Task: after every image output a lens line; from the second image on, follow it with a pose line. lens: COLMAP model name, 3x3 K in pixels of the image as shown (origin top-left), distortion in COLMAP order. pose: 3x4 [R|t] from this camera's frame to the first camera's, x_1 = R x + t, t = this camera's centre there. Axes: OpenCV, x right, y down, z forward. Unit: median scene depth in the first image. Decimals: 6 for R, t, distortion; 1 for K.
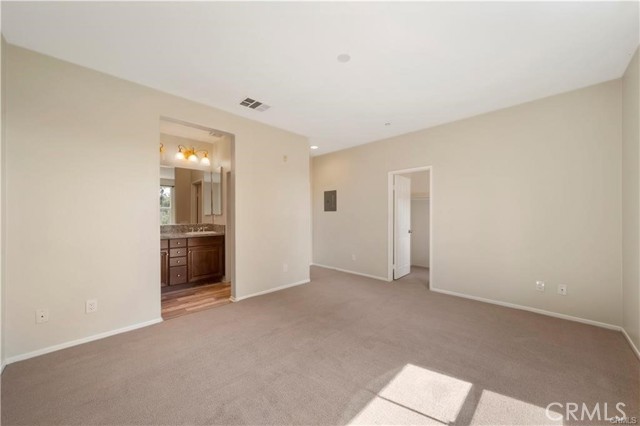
lens RADIAL K [[236.4, 0, 320.0], [0, 236.4, 213.0], [0, 0, 1]] dist [0.000198, -0.000005]
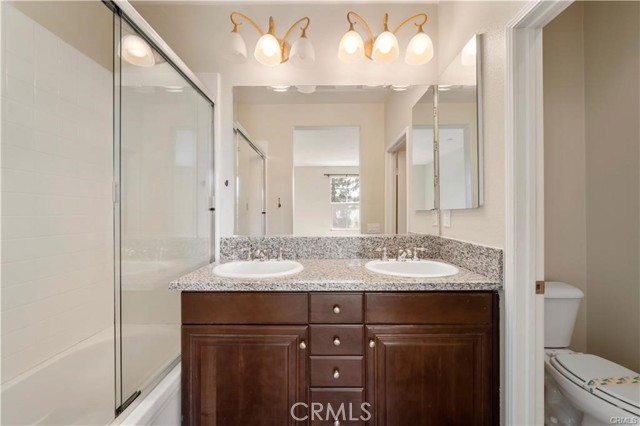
lens RADIAL K [[236.4, 0, 320.0], [0, 236.4, 213.0], [0, 0, 1]] dist [0.000198, -0.000005]
pose [[0.704921, 0.001382, -0.709284, -0.360421], [0.002646, 0.999986, 0.004578, 0.010527], [0.709280, -0.005104, 0.704908, 0.688584]]
